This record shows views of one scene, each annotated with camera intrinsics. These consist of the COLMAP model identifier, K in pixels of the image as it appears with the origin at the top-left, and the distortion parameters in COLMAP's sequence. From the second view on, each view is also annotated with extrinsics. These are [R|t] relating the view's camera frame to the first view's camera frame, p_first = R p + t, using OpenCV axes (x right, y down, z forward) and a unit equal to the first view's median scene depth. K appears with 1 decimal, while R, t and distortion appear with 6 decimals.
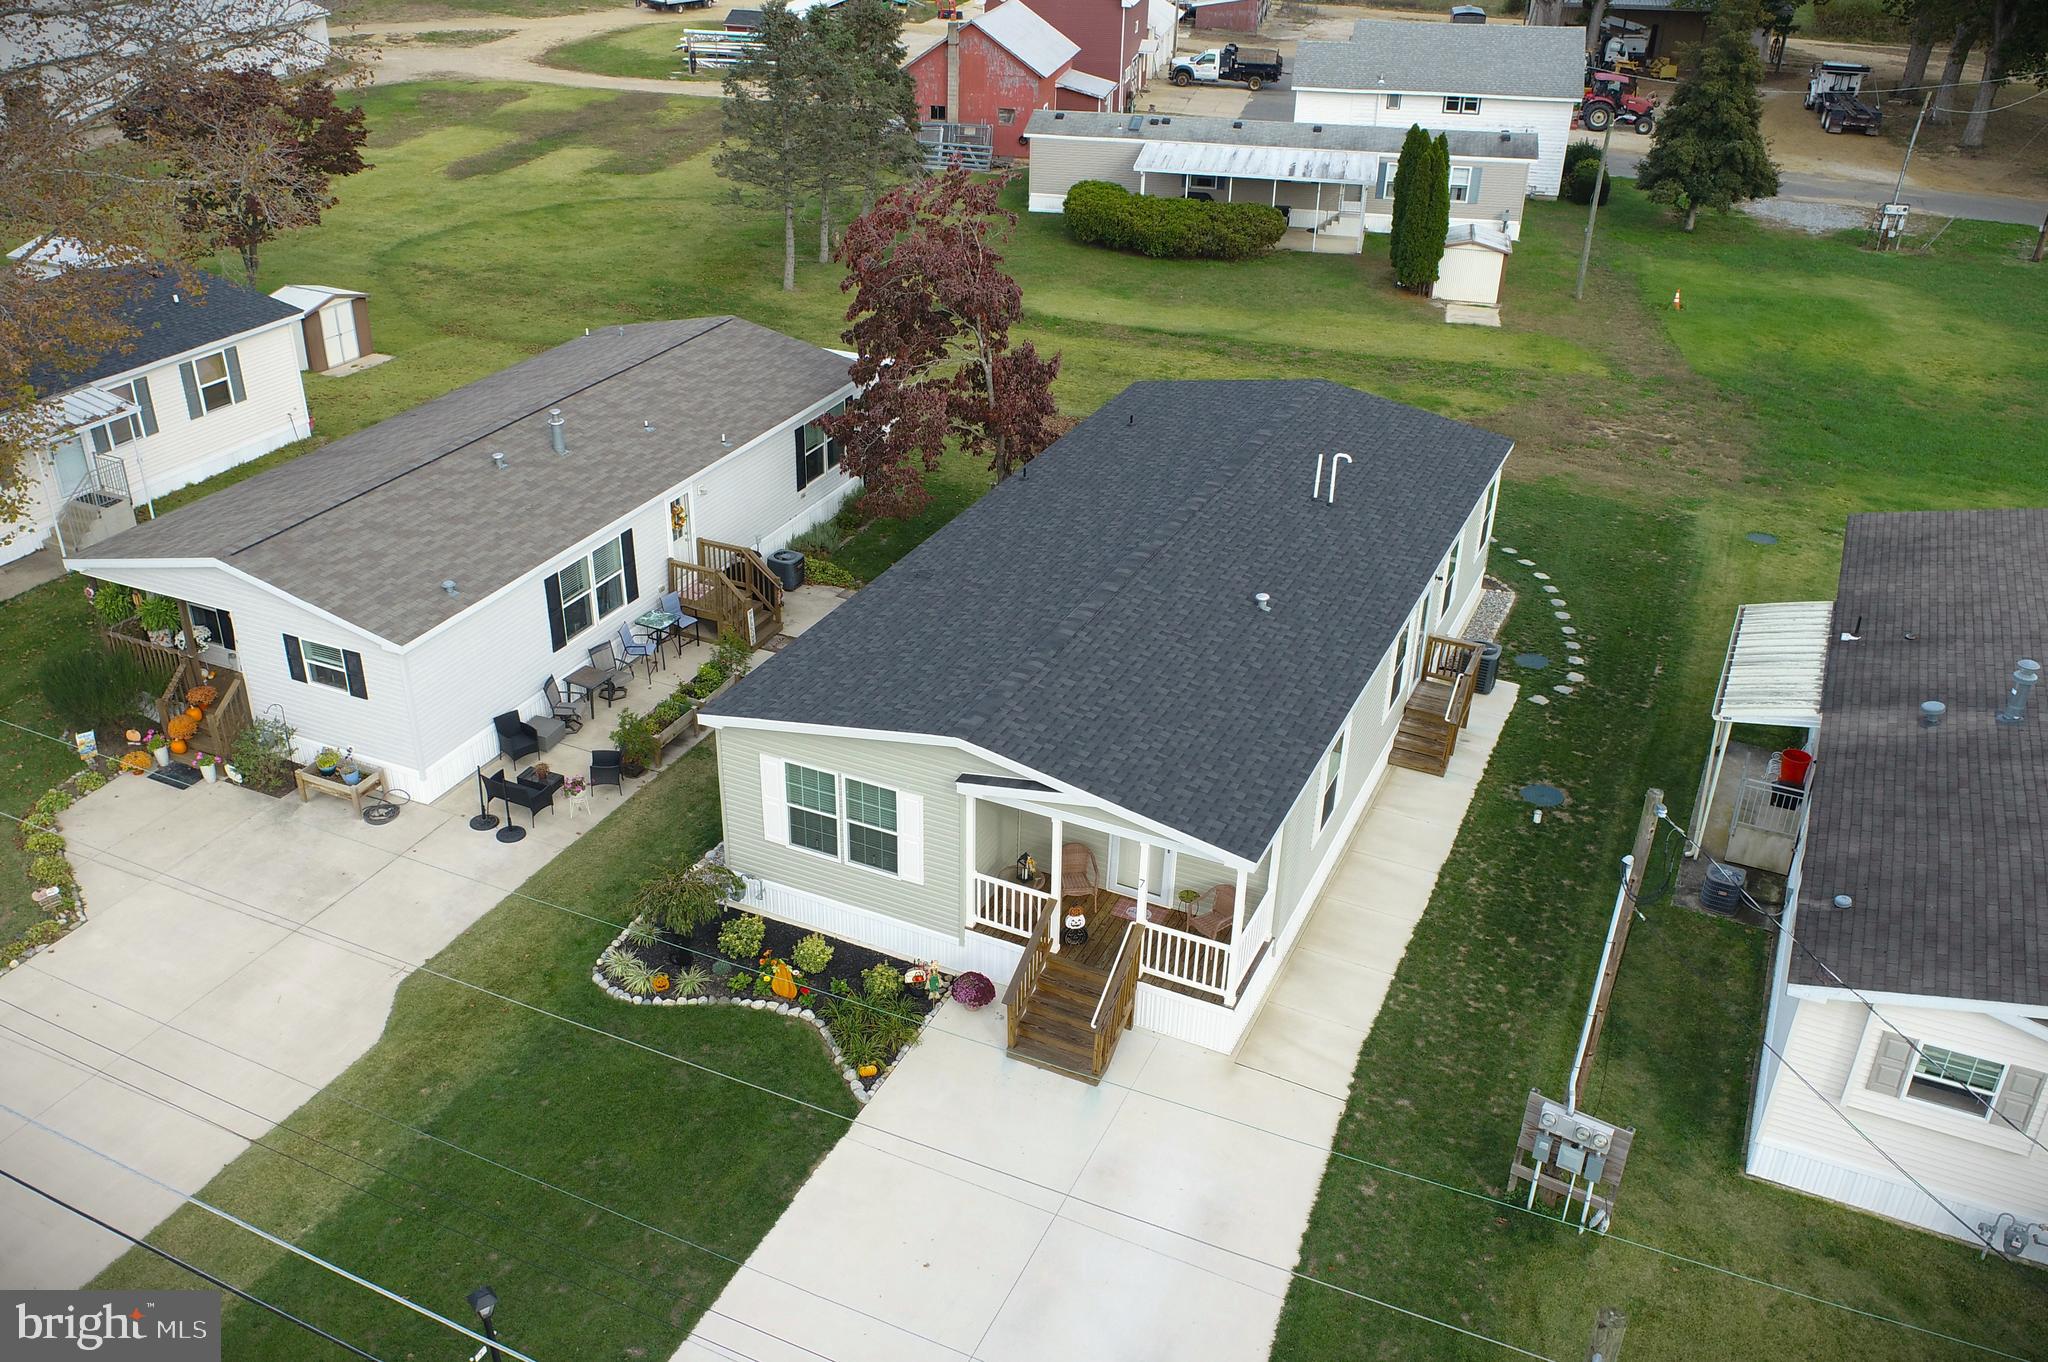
lens RADIAL K [[1689.0, 0, 1008.8], [0, 1689.0, 683.1], [0, 0, 1]] dist [0.001055, -0.011105]
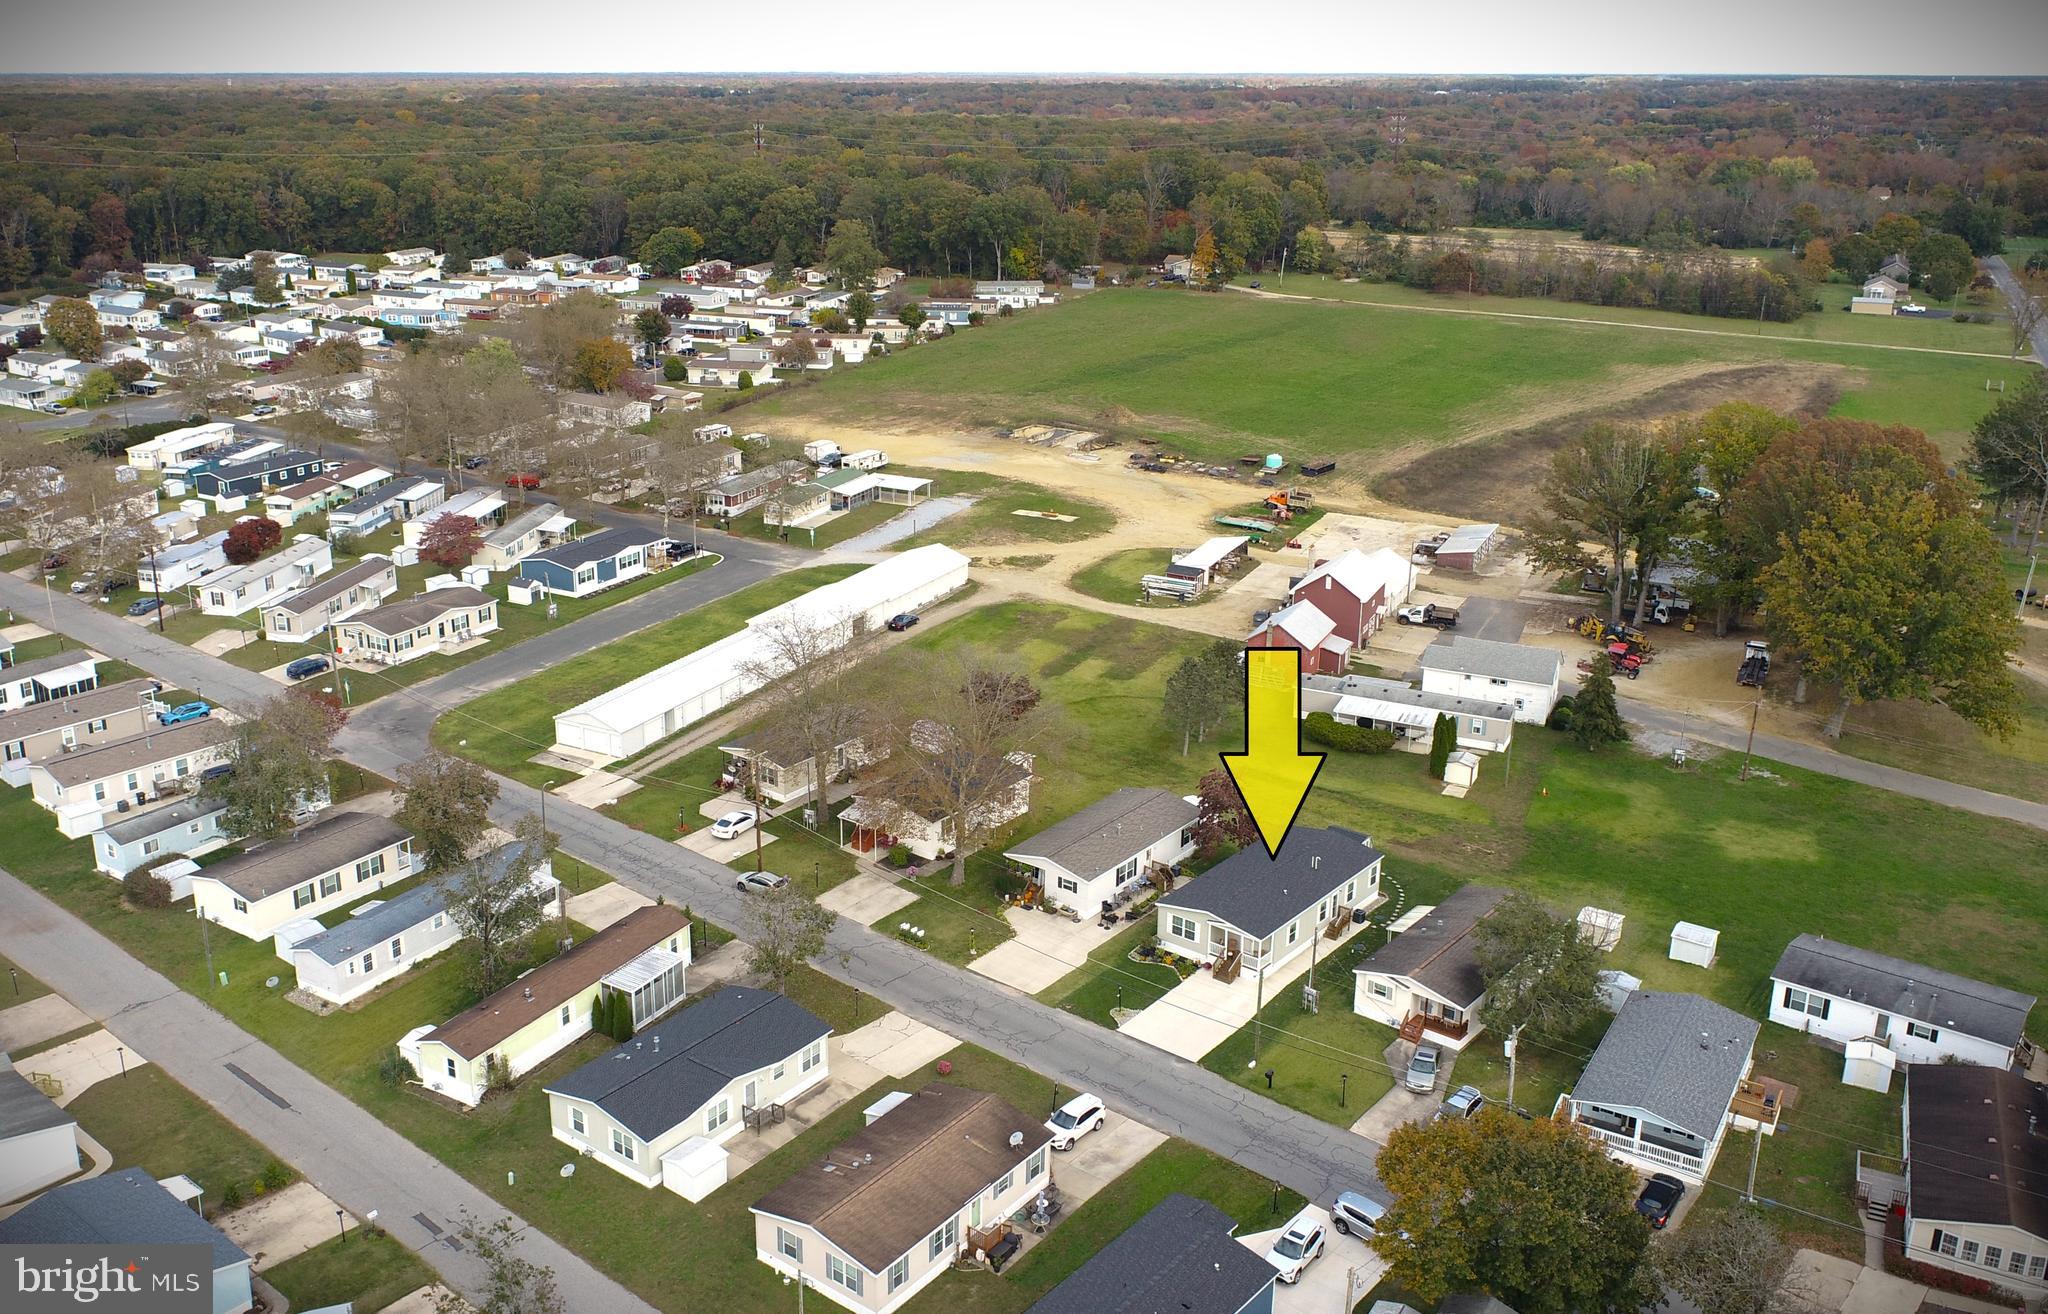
lens RADIAL K [[1718.4, 0, 1027.5], [0, 1718.4, 661.5], [0, 0, 1]] dist [0.020478, 0.003578]
pose [[0.973901, 0.070920, -0.215611, 0.366302], [-0.106916, 0.981283, -0.160162, 0.131981], [0.200217, 0.179034, 0.963255, -3.062814]]
